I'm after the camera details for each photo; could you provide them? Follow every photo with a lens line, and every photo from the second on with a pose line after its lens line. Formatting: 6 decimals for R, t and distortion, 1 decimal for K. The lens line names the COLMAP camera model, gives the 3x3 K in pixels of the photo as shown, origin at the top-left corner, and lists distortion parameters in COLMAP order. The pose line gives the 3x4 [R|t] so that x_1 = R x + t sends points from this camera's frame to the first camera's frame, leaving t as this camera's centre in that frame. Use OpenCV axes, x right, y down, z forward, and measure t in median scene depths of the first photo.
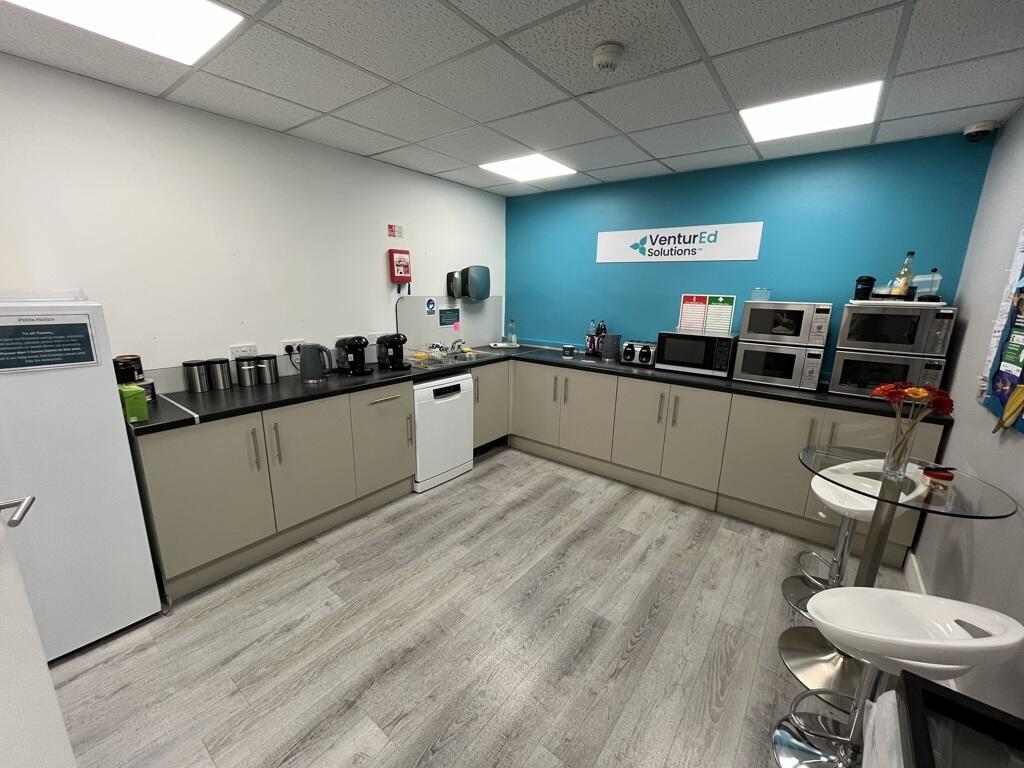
lens RADIAL K [[412.7, 0, 513.9], [0, 412.7, 382.7], [0, 0, 1]] dist [-0.000319, -0.000018]
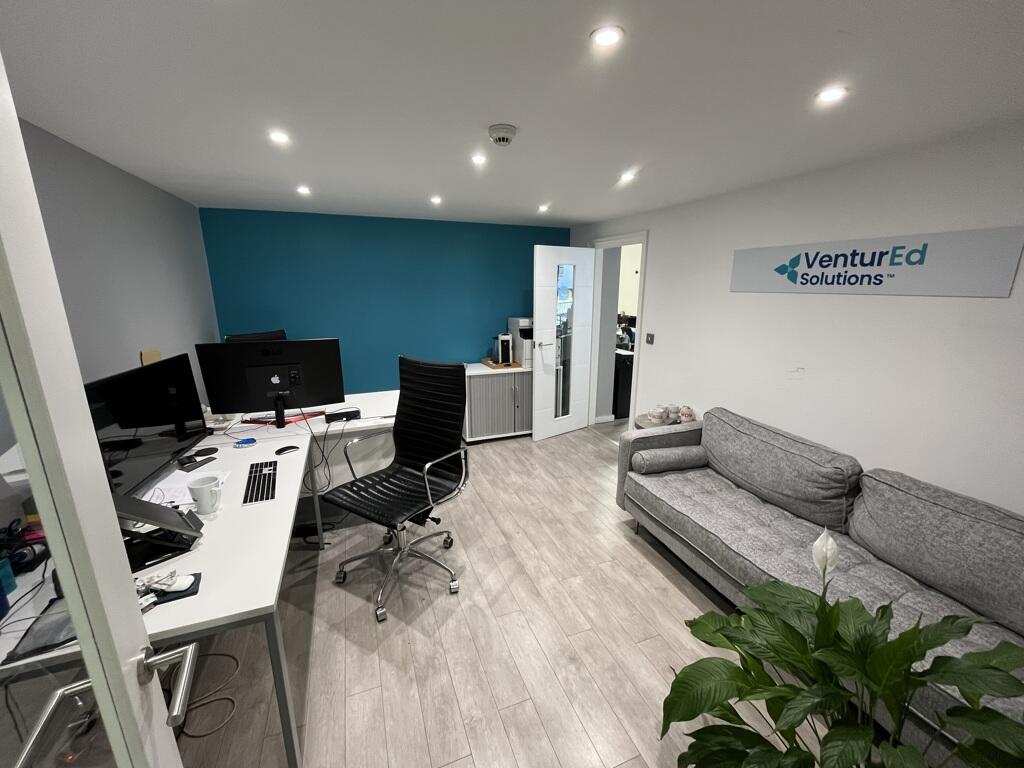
lens RADIAL K [[412.7, 0, 512.3], [0, 412.7, 381.7], [0, 0, 1]] dist [-0.000319, -0.000018]
pose [[0.855656, 0.099794, -0.507833, 0.295059], [-0.097722, 0.994736, 0.030821, -0.134130], [0.508236, 0.023255, 0.860904, 0.214531]]
